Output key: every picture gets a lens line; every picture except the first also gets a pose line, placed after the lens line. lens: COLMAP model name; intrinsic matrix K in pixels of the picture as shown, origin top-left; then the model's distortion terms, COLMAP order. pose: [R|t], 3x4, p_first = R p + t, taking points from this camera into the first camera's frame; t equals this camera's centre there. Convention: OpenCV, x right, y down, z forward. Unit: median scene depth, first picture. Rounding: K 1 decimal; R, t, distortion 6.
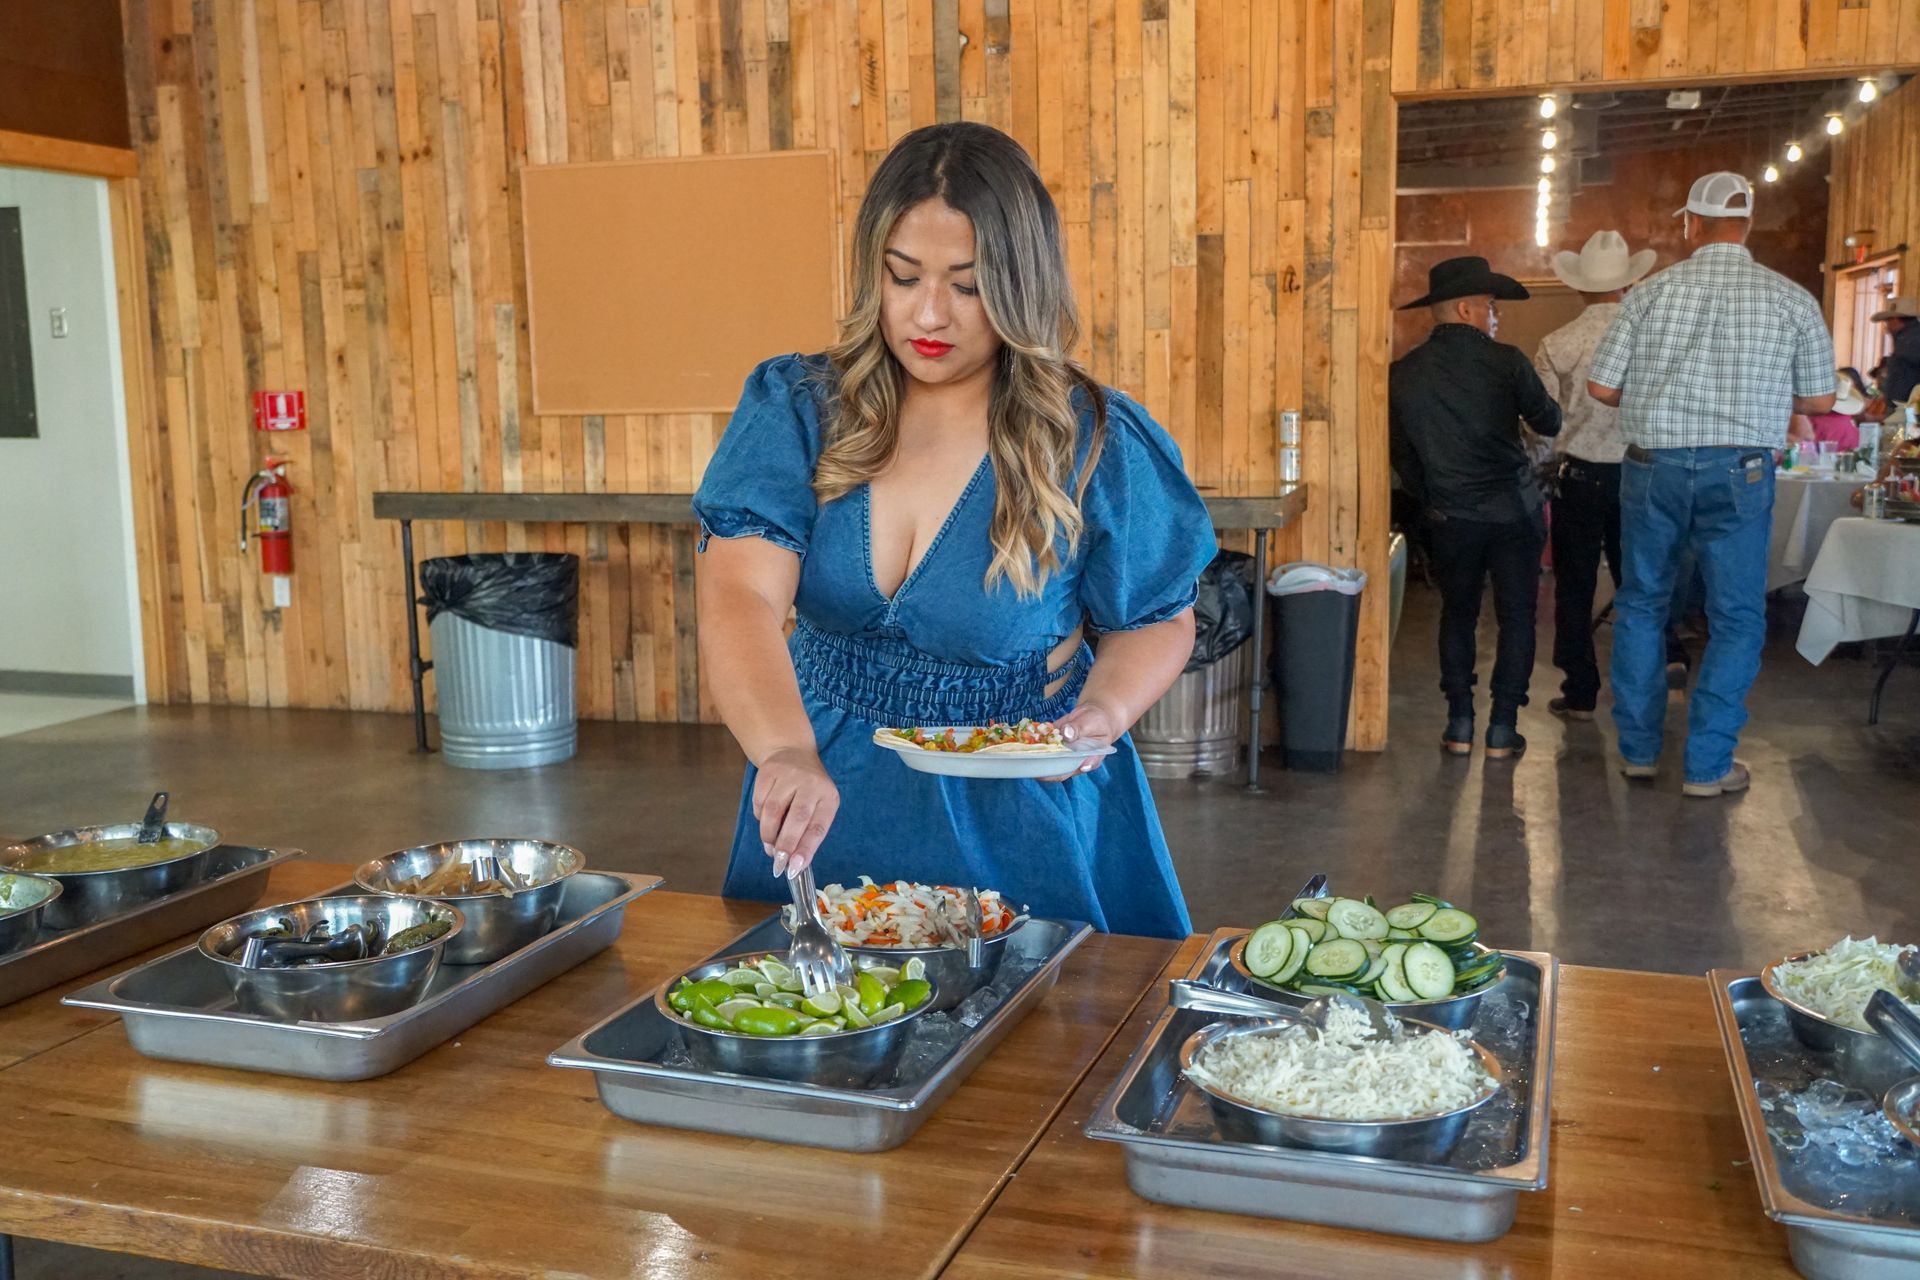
lens RADIAL K [[1825.2, 0, 997.0], [0, 1825.2, 626.7], [0, 0, 1]] dist [0.020265, 0.000000]
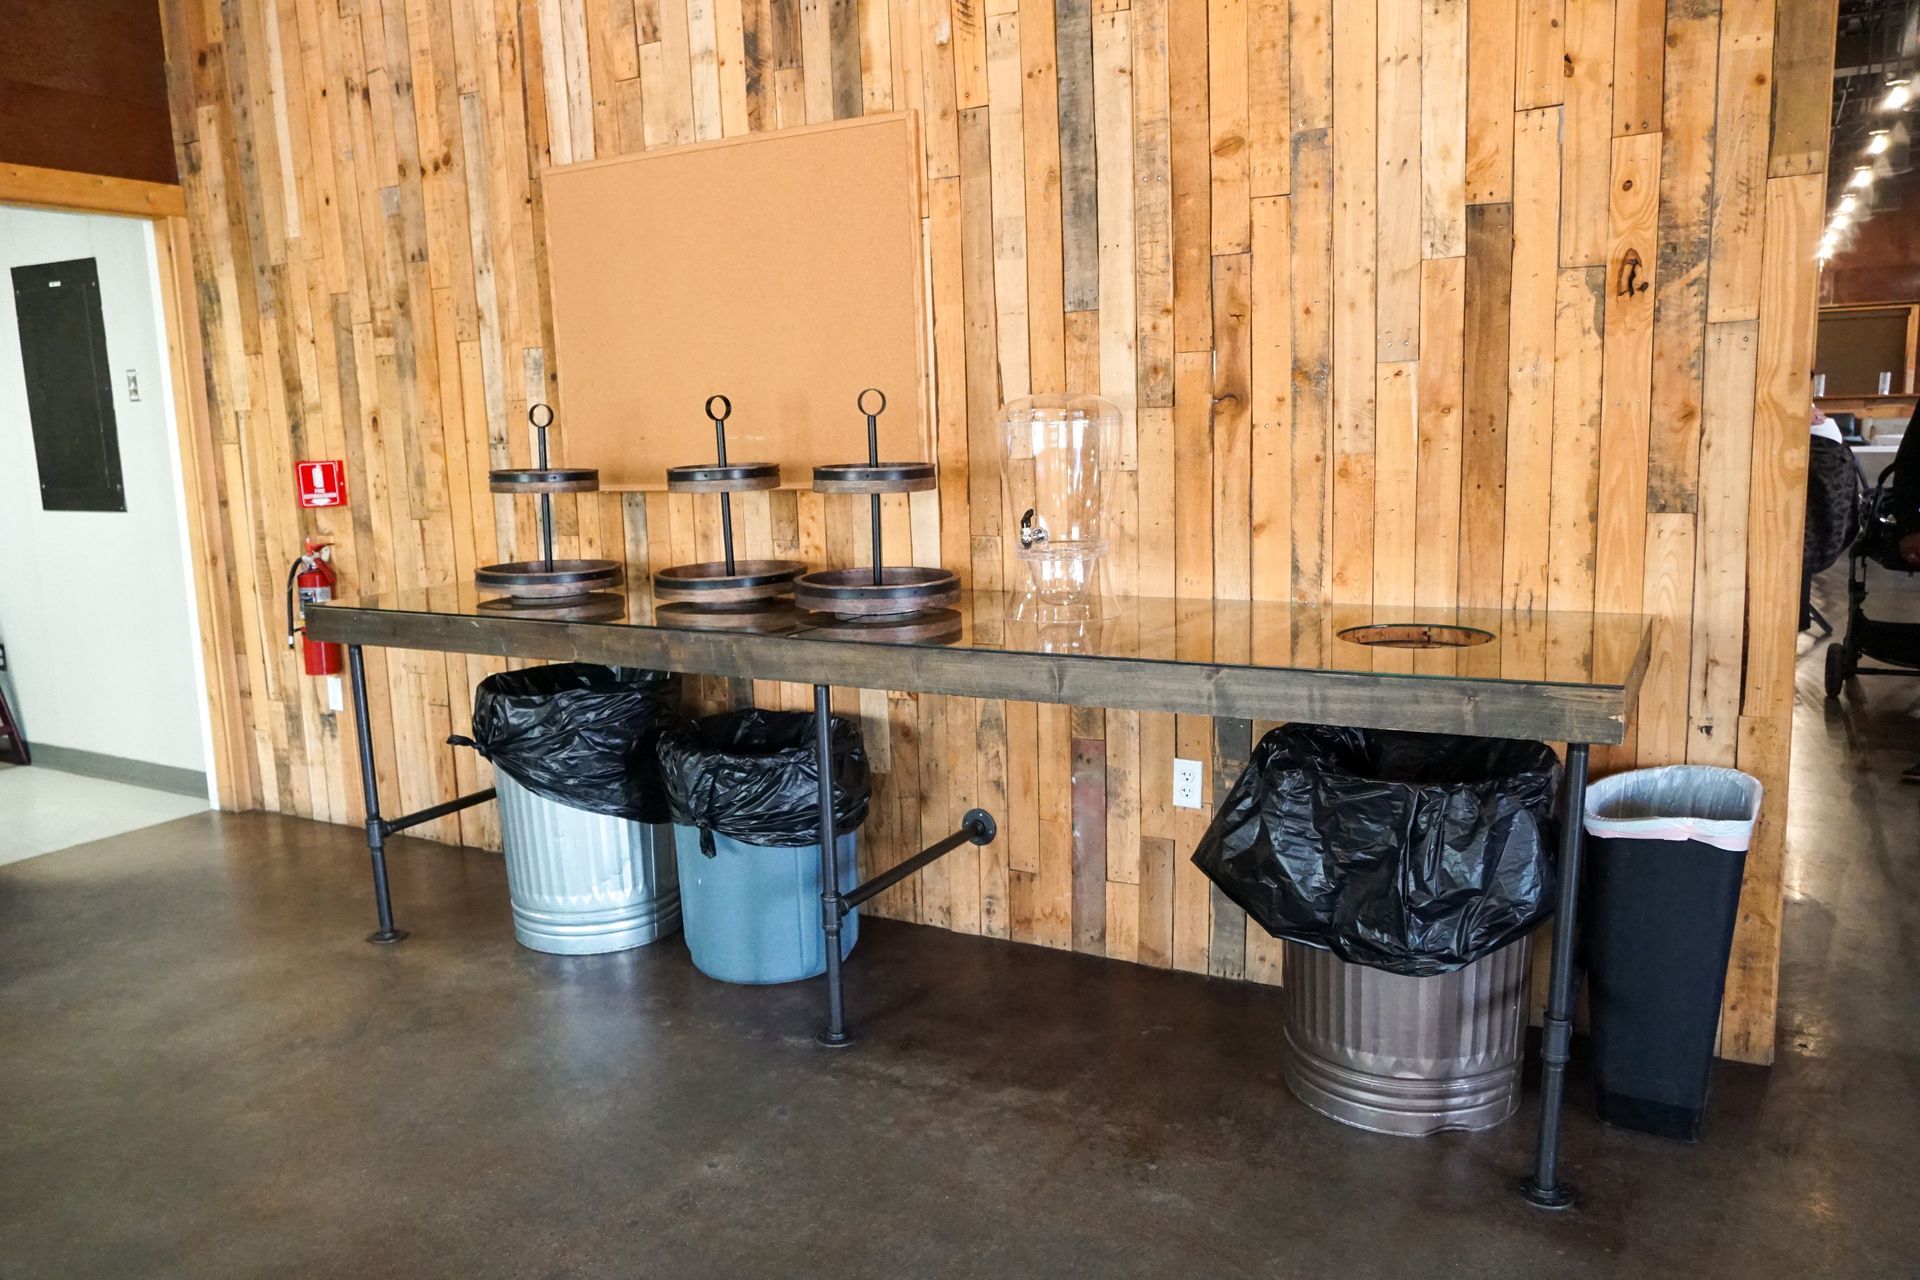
lens RADIAL K [[1436.0, 0, 966.1], [0, 1436.0, 633.0], [0, 0, 1]] dist [-0.047748, 0.064147]
pose [[0.972819, 0.018766, -0.230804, 0.055829], [-0.012072, 0.999465, 0.030382, -0.079056], [0.231251, -0.026770, 0.972526, 0.463711]]
